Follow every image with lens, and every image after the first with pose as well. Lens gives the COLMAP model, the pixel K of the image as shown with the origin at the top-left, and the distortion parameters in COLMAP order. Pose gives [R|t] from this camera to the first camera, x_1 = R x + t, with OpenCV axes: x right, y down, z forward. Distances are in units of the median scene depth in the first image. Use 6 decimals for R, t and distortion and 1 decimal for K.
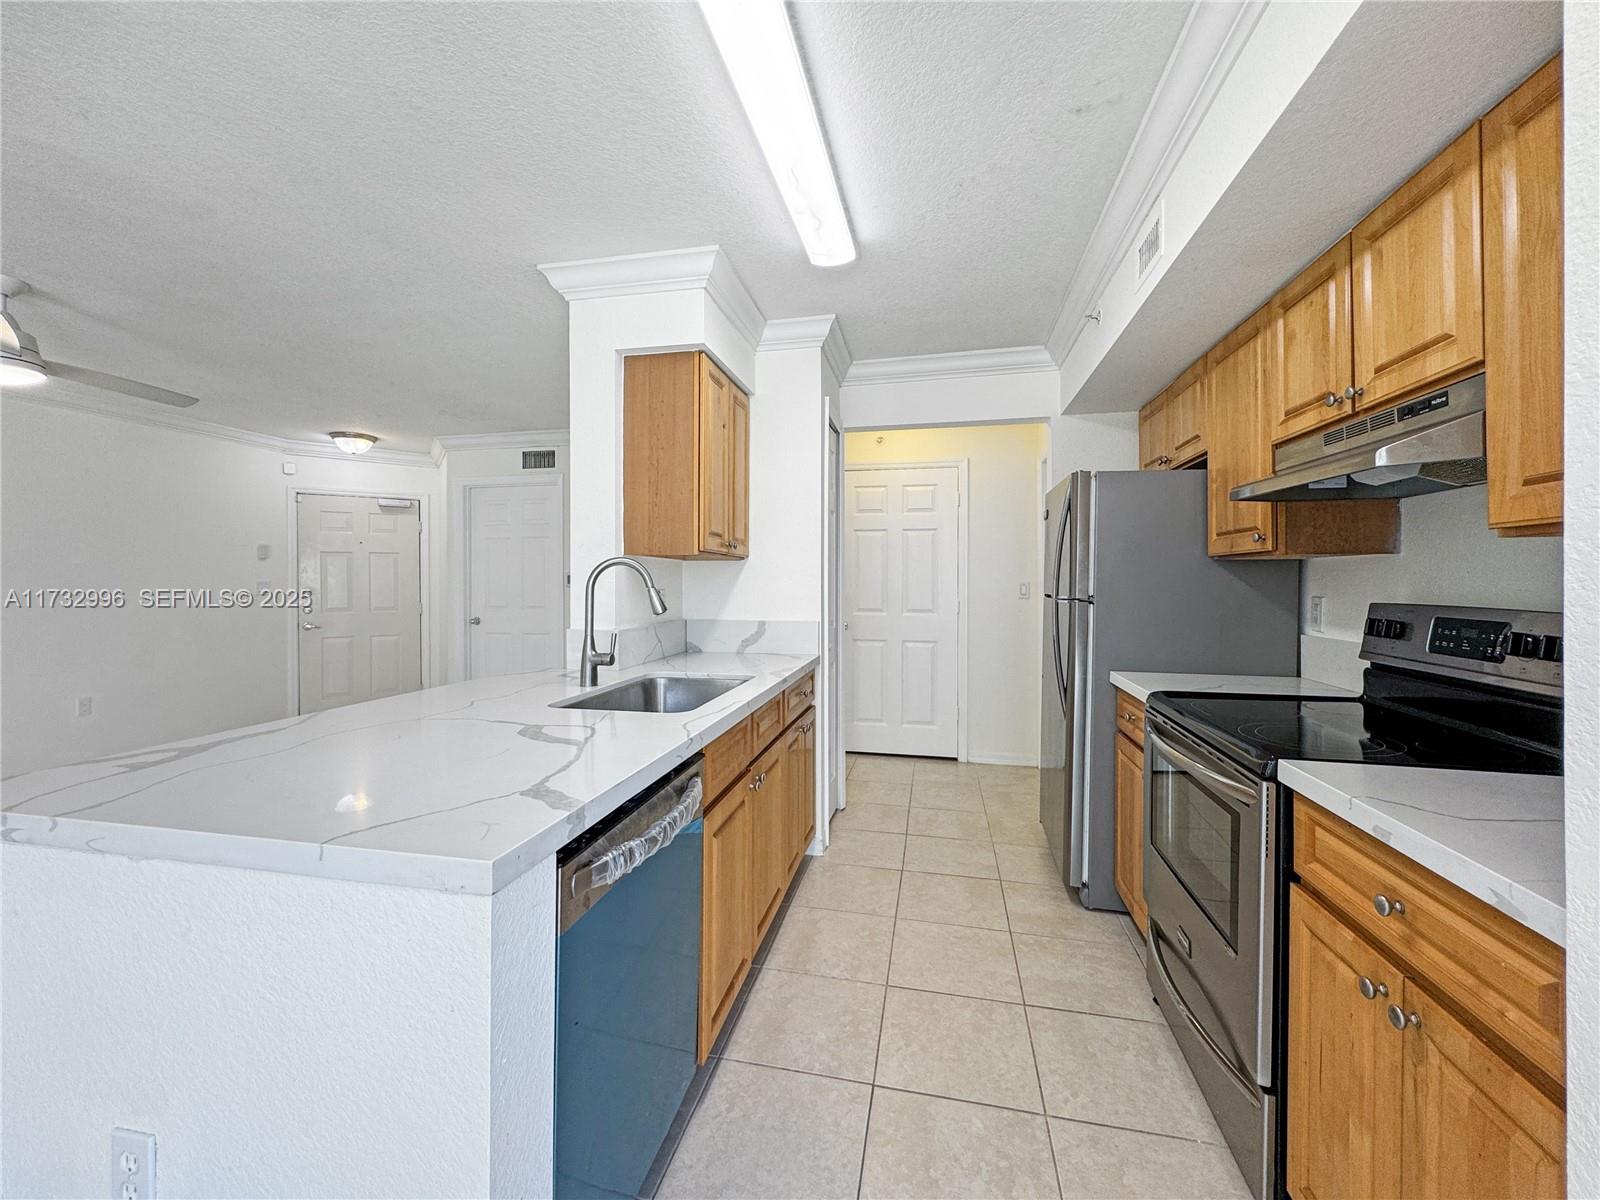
lens RADIAL K [[662.4, 0, 793.7], [0, 662.4, 585.7], [0, 0, 1]] dist [0.000019, -0.000270]
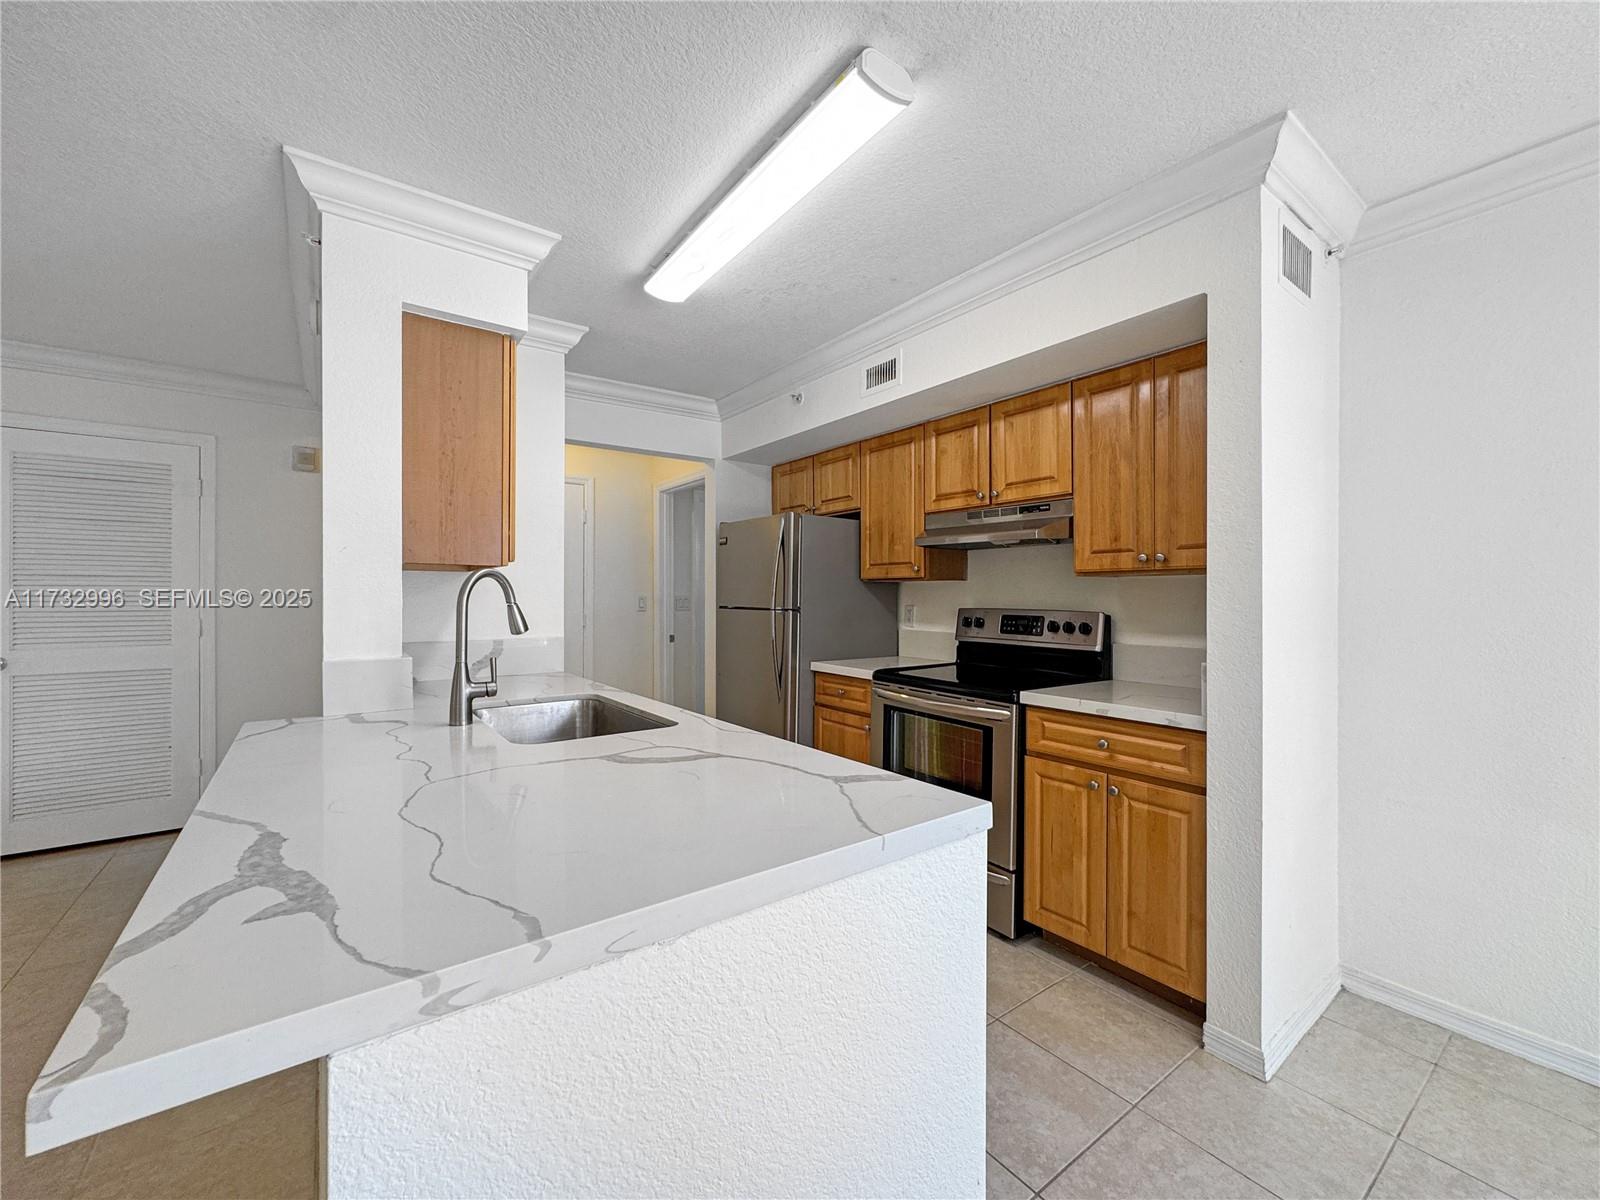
lens RADIAL K [[652.2, 0, 808.4], [0, 652.2, 599.8], [0, 0, 1]] dist [-0.002116, -0.000326]
pose [[0.654946, -0.005471, 0.755656, -0.816135], [0.004152, 0.999985, 0.003641, -0.004799], [-0.755664, 0.000753, 0.654959, 0.190327]]
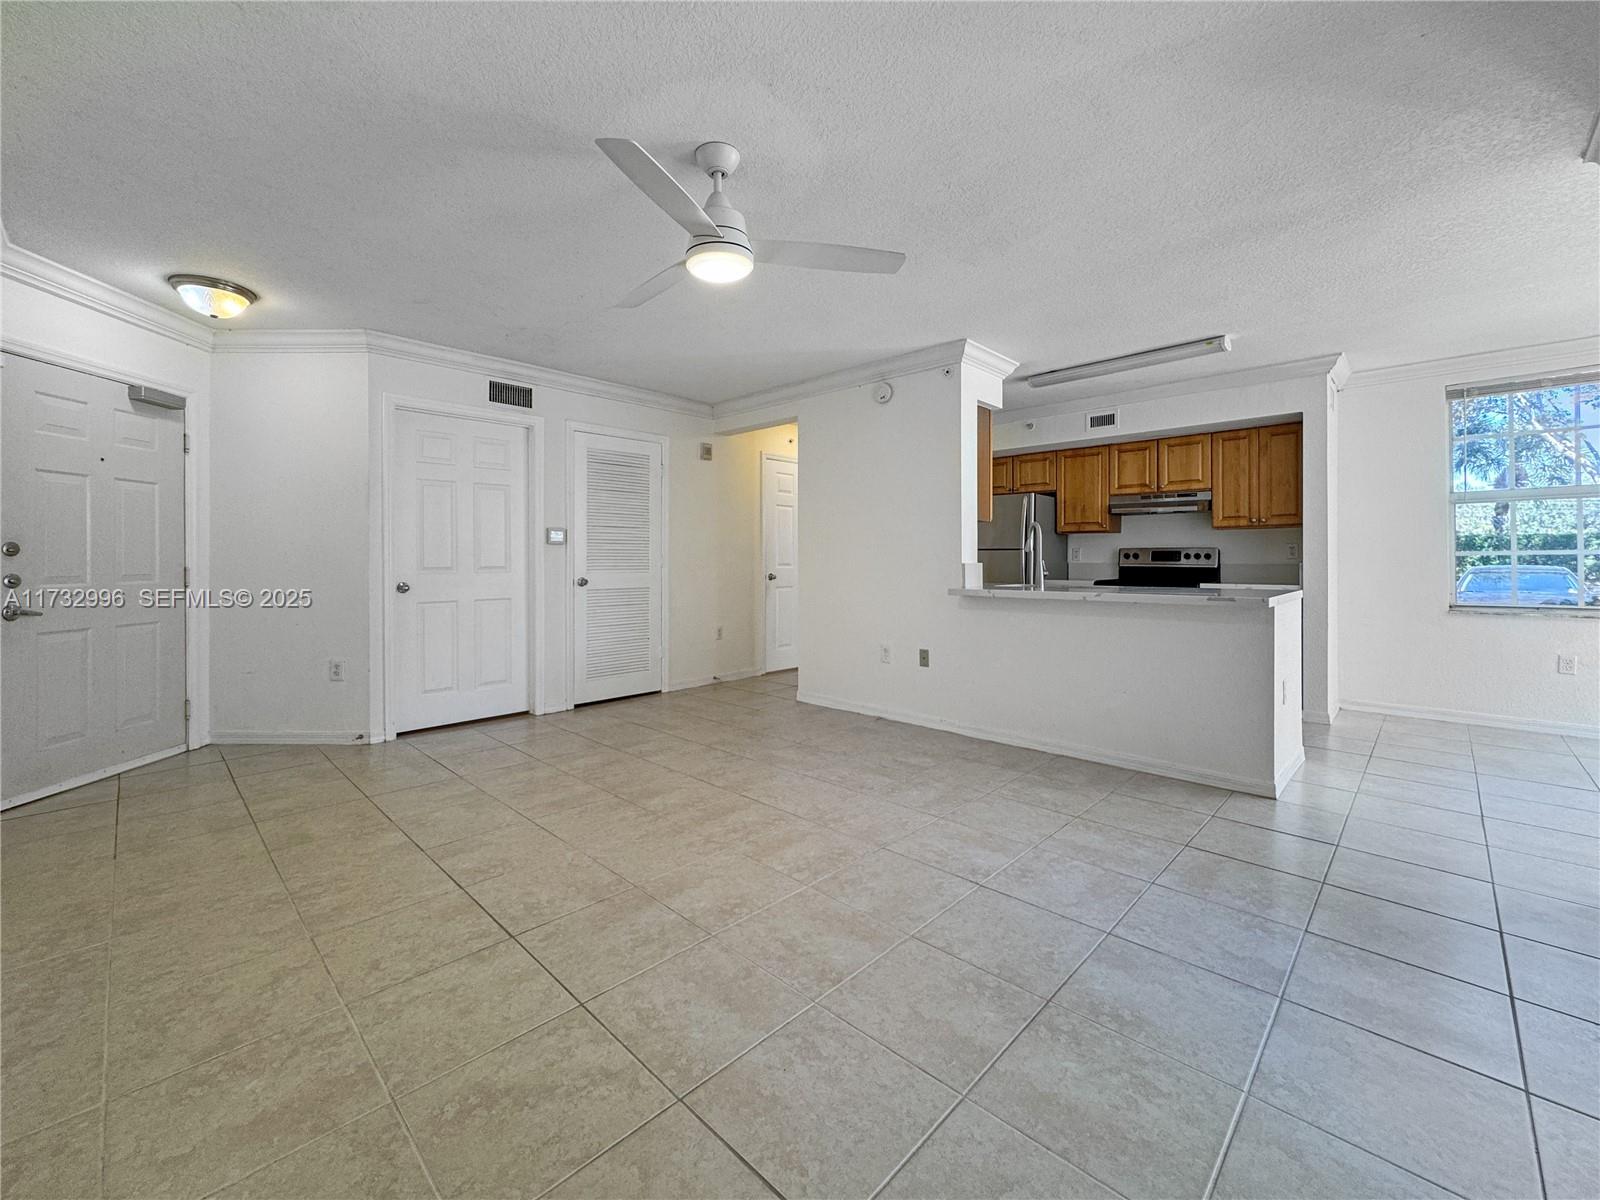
lens RADIAL K [[656.1, 0, 803.0], [0, 656.1, 563.5], [0, 0, 1]] dist [0.000022, -0.000005]
pose [[0.518321, -0.010823, 0.855118, -2.961850], [0.006407, 0.999941, 0.008772, 0.071505], [-0.855162, 0.000932, 0.518360, 0.773385]]
